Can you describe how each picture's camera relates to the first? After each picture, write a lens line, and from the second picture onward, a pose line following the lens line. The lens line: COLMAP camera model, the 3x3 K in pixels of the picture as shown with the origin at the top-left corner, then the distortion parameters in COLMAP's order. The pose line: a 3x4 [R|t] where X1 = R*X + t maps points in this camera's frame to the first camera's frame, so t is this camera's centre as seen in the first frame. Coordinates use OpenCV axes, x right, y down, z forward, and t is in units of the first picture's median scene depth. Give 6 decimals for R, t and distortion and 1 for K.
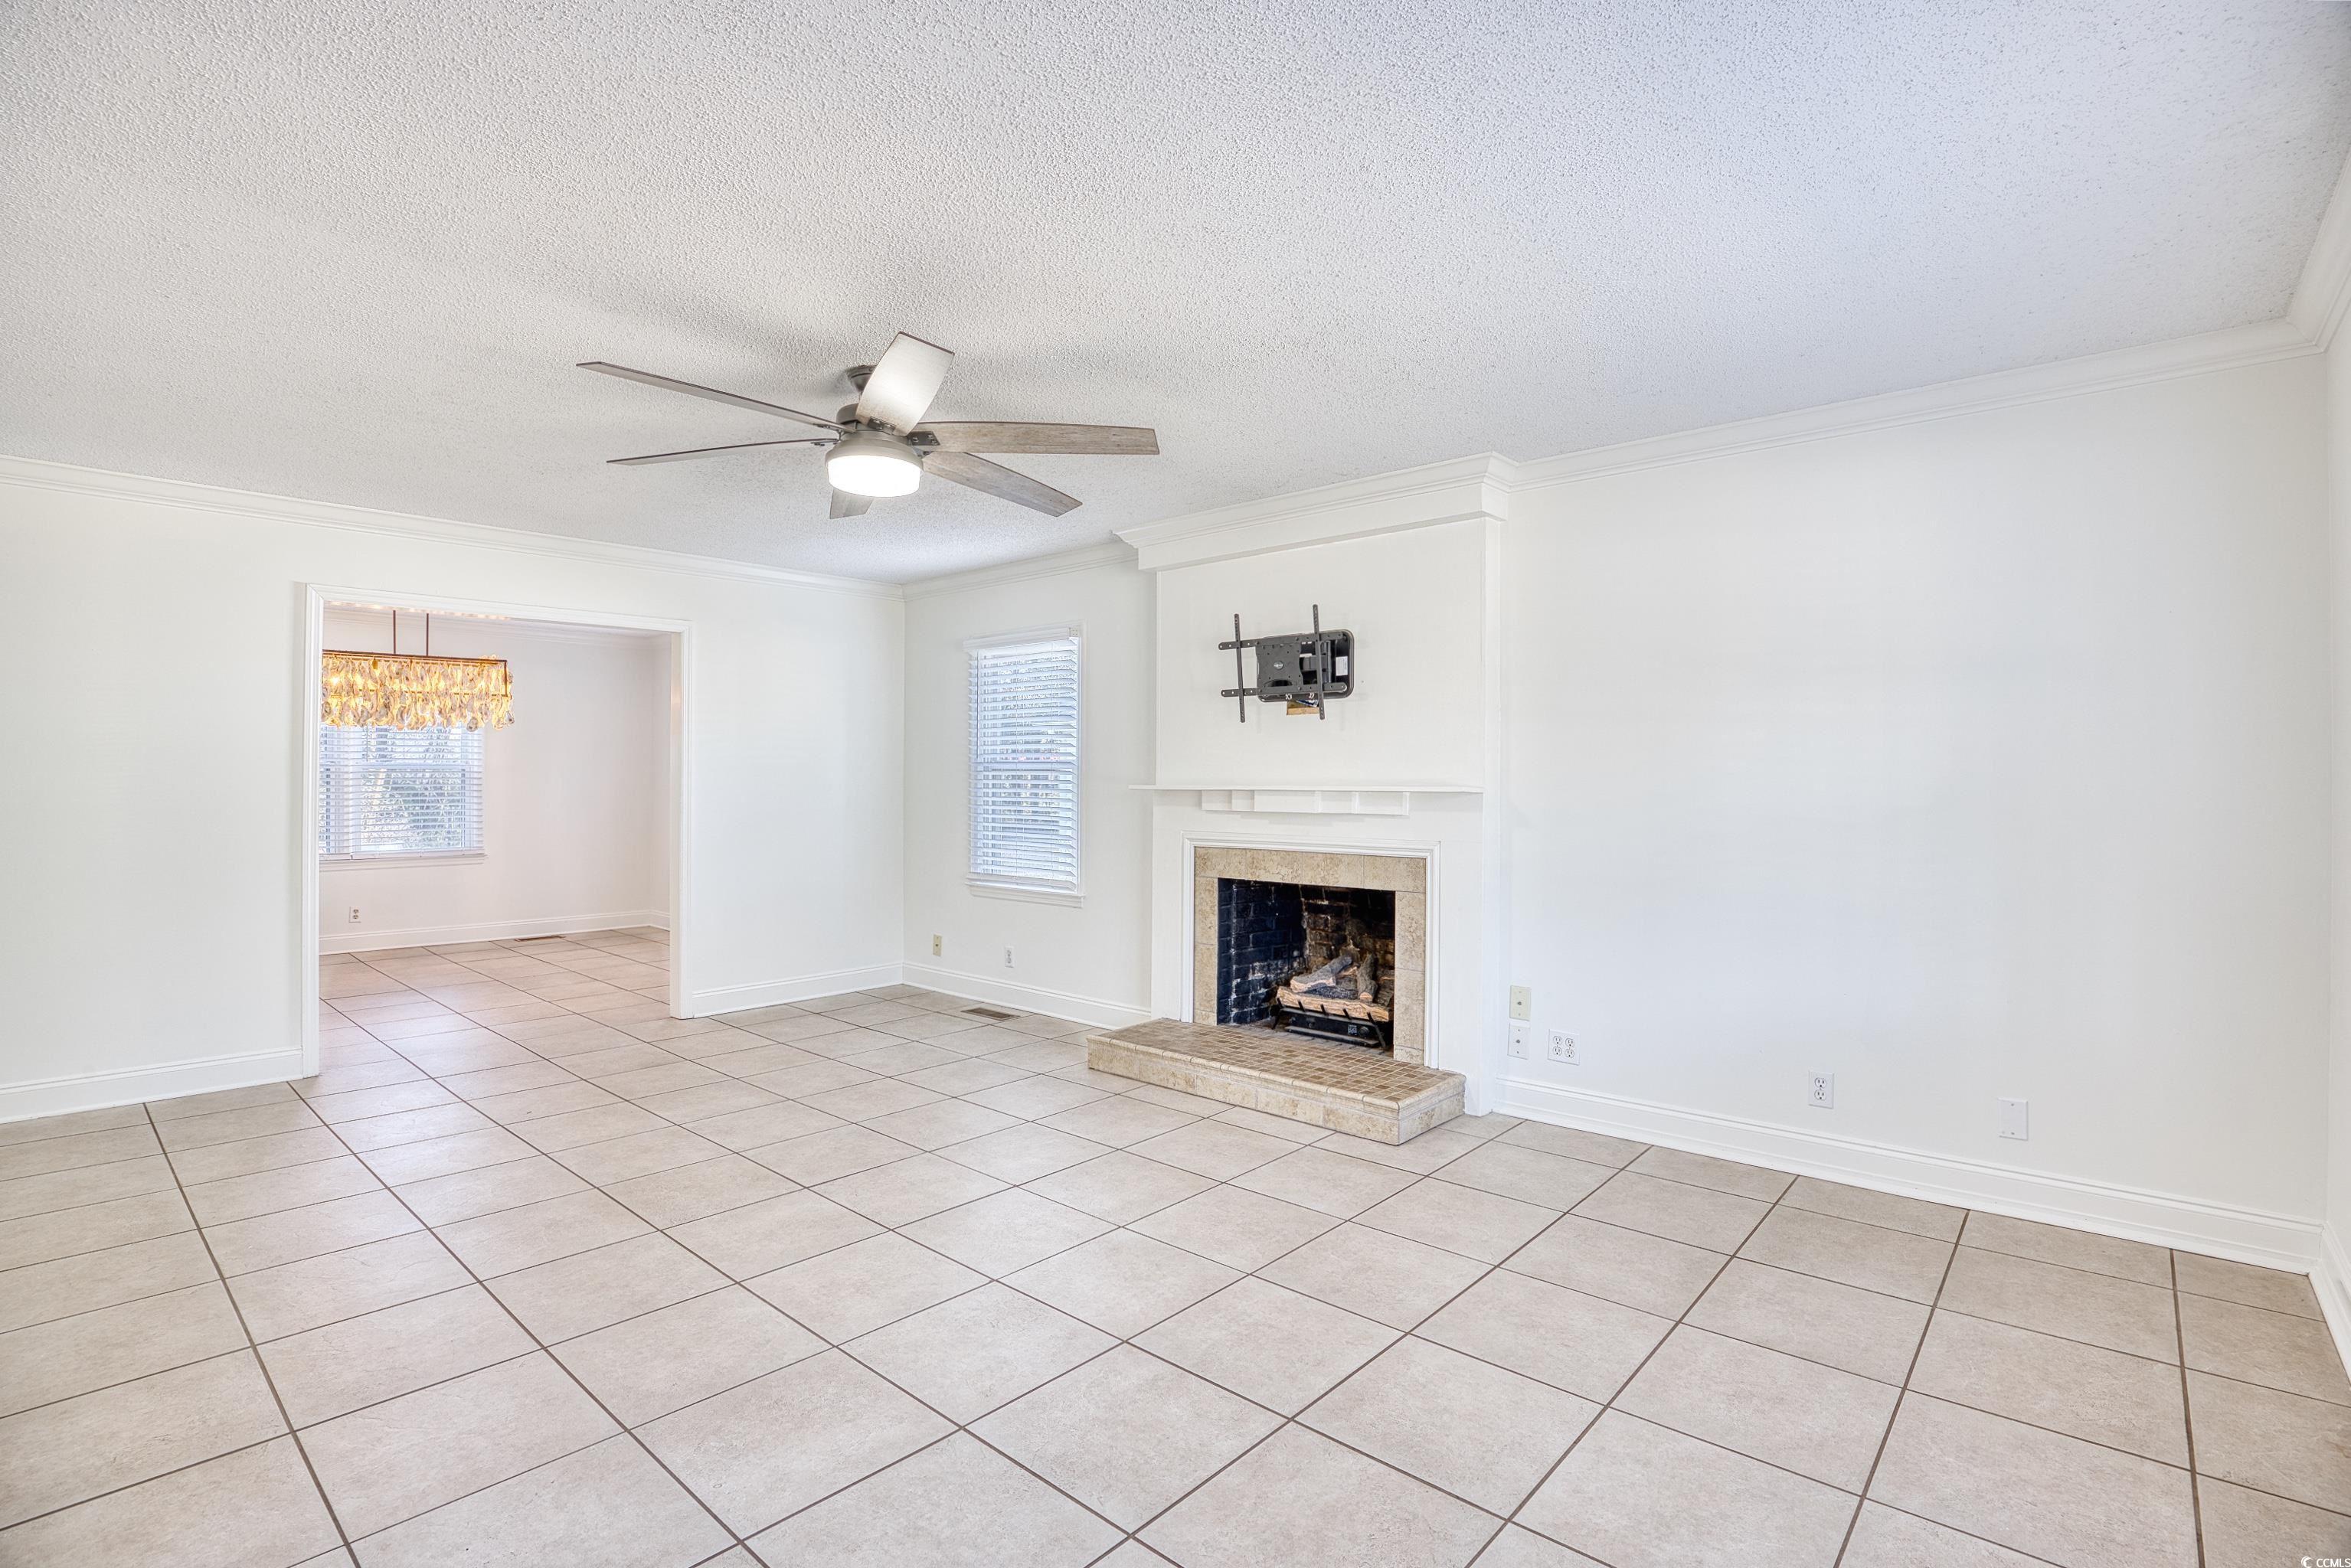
lens RADIAL K [[1117.2, 0, 1167.0], [0, 1117.2, 789.1], [0, 0, 1]] dist [-0.056396, 0.014353]
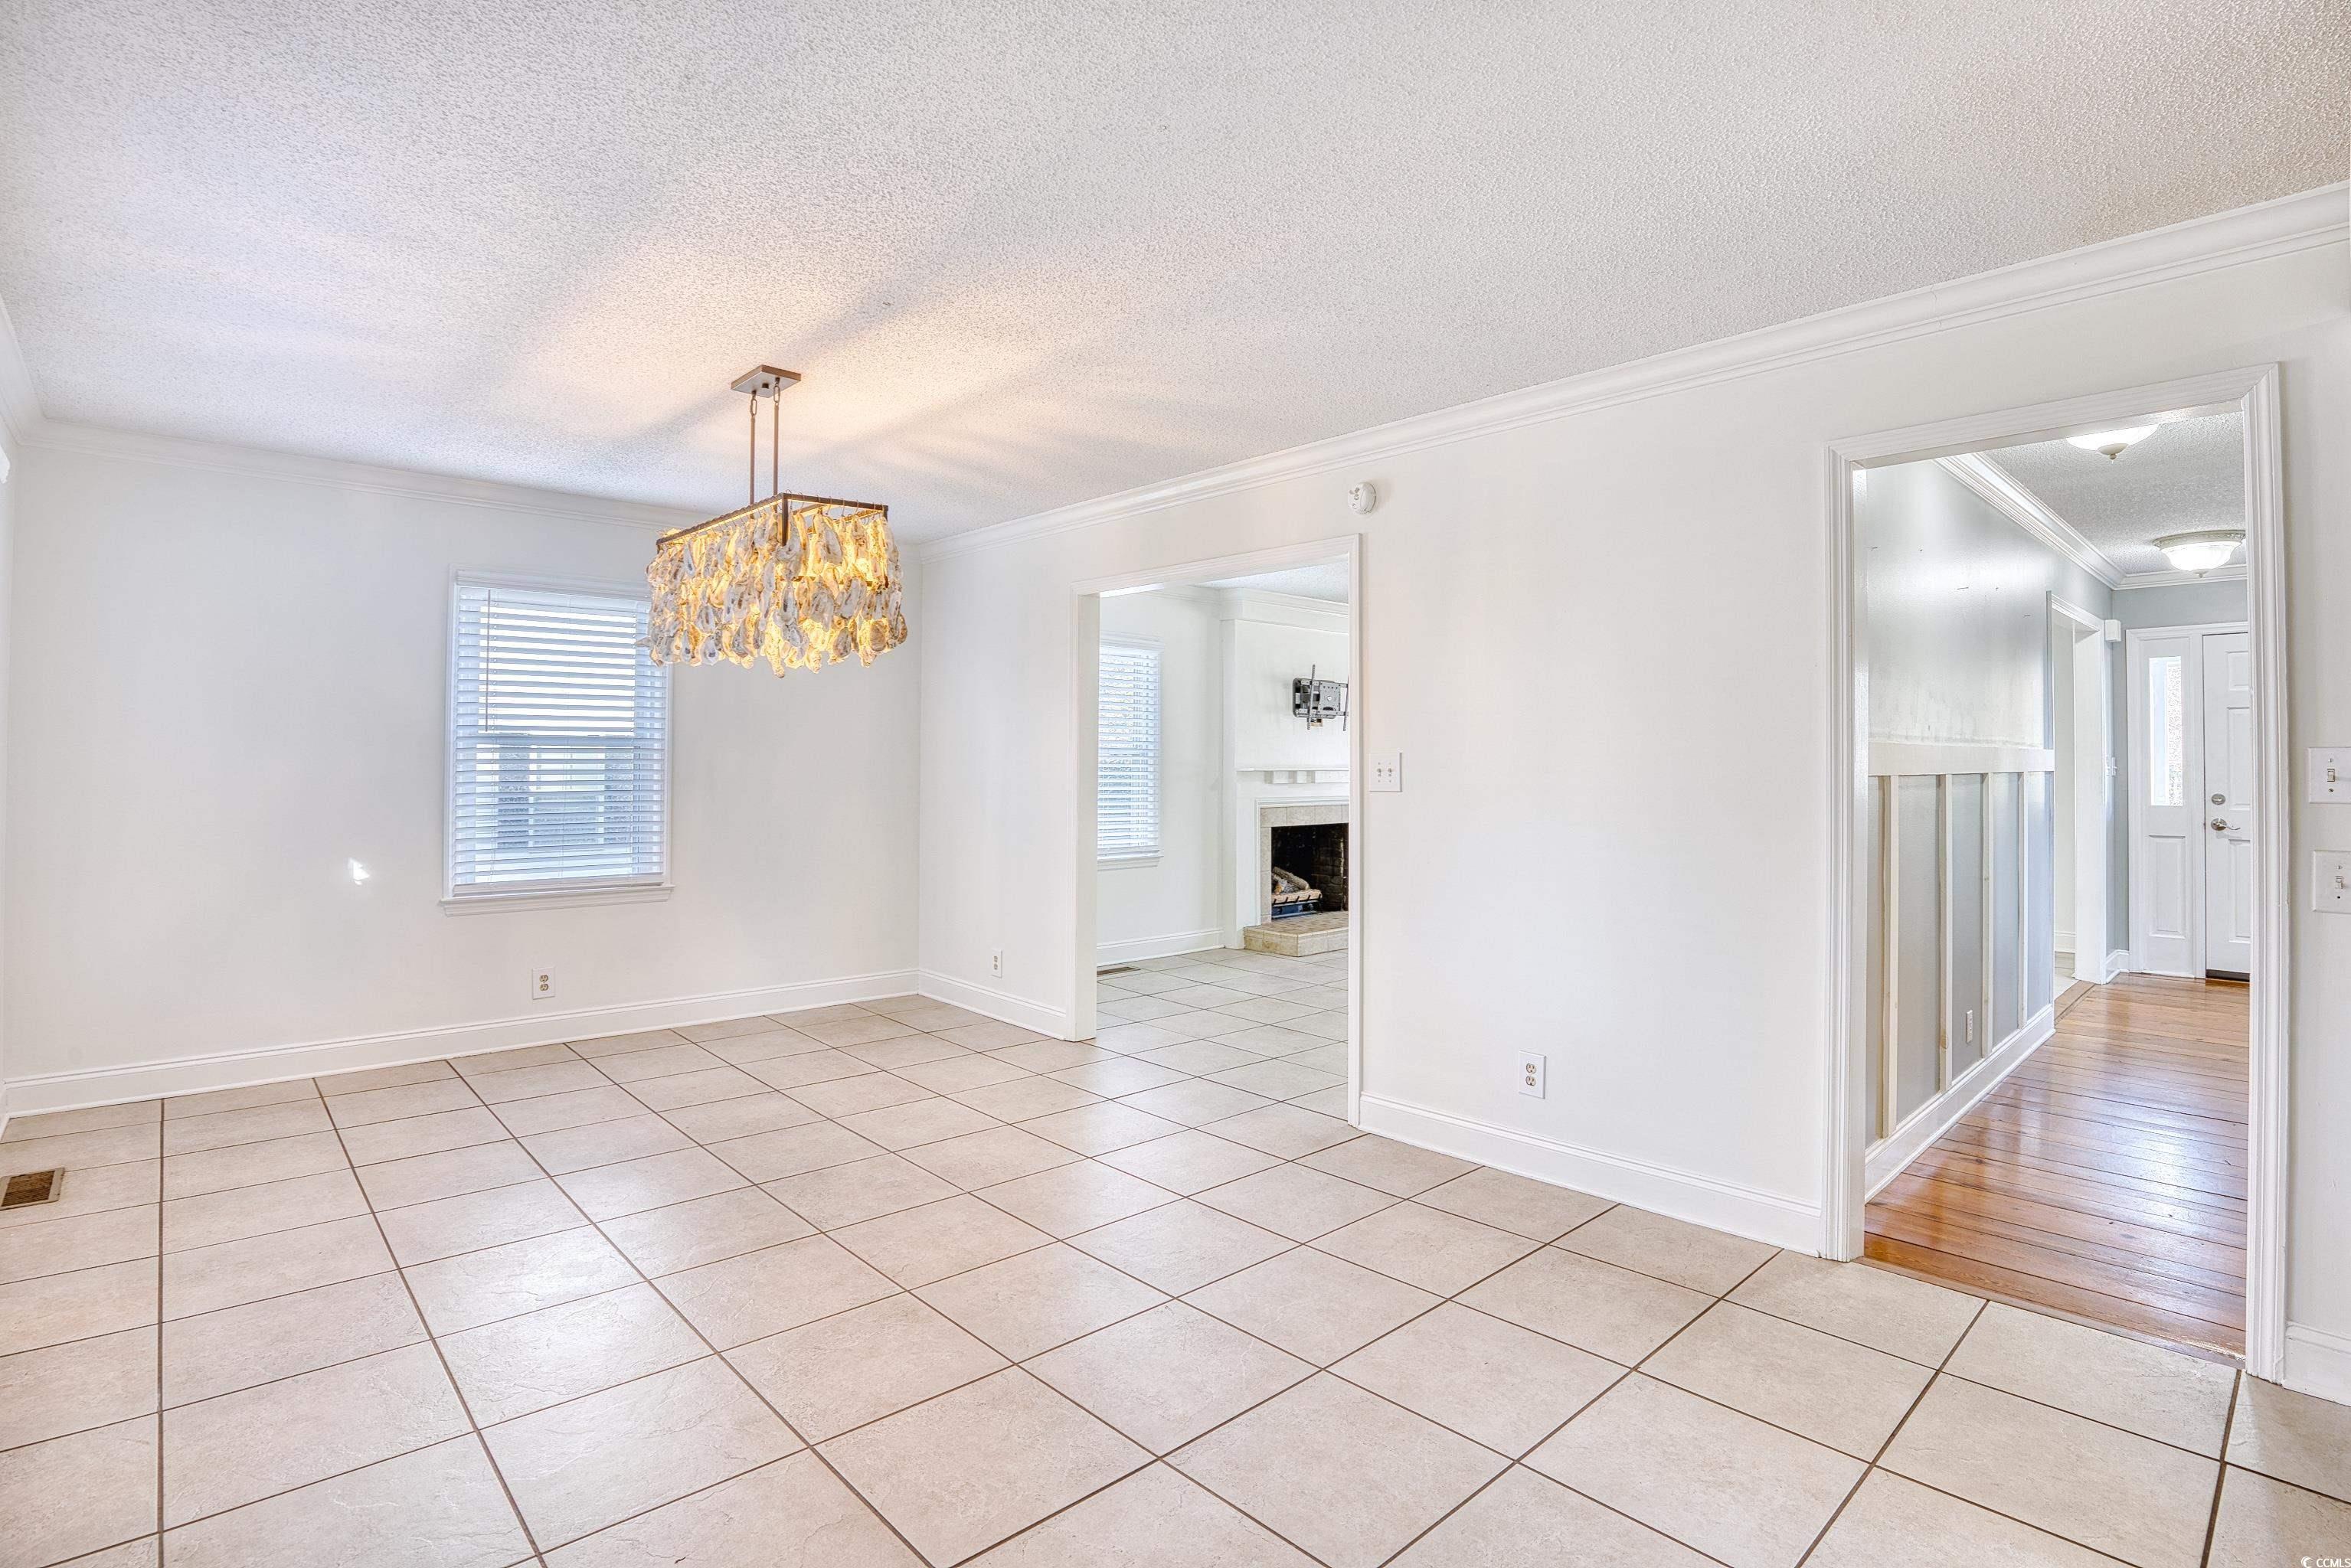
lens RADIAL K [[1117.2, 0, 1165.6], [0, 1117.2, 754.5], [0, 0, 1]] dist [-0.056396, 0.014353]
pose [[0.097747, 0.004966, 0.995199, -1.598318], [0.000417, 0.999987, -0.005031, -0.014519], [-0.995211, 0.000906, 0.097744, 1.049498]]
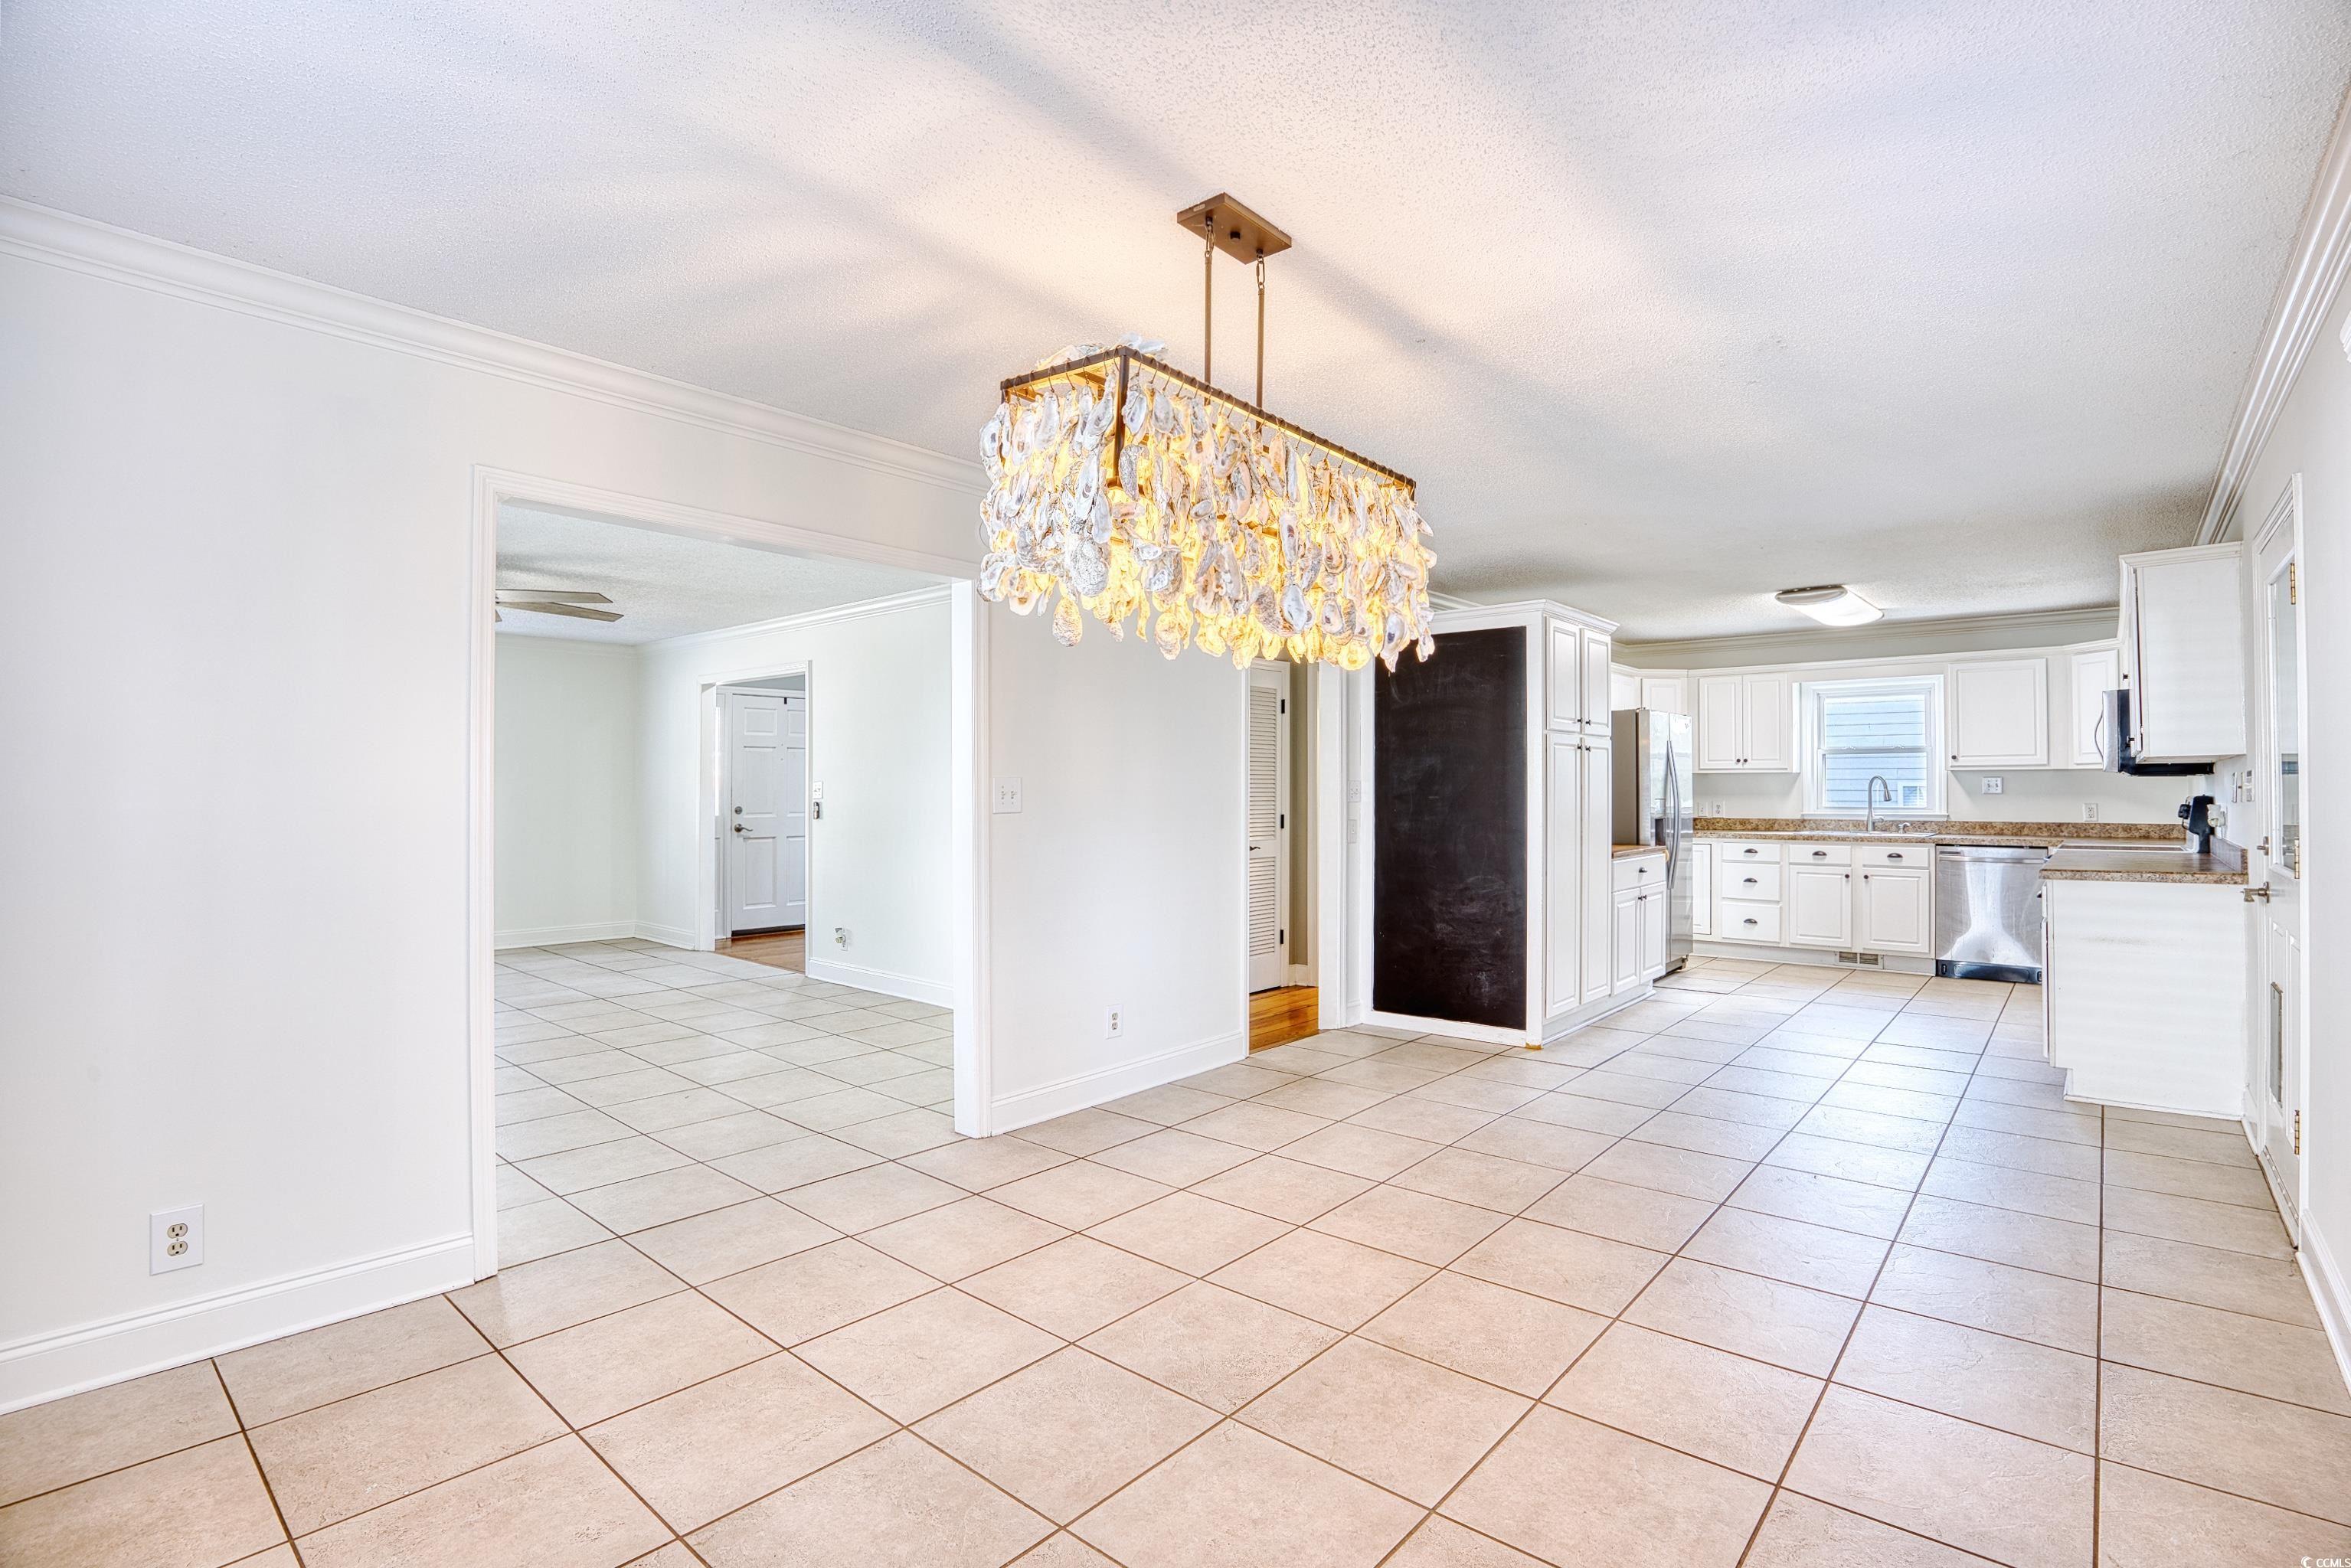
lens RADIAL K [[1117.2, 0, 1171.6], [0, 1117.2, 782.9], [0, 0, 1]] dist [-0.056396, 0.014353]
pose [[-0.999900, -0.005766, -0.012895, -0.915626], [-0.005747, 0.999982, -0.001530, -0.014960], [0.012903, -0.001456, -0.999916, 1.823818]]
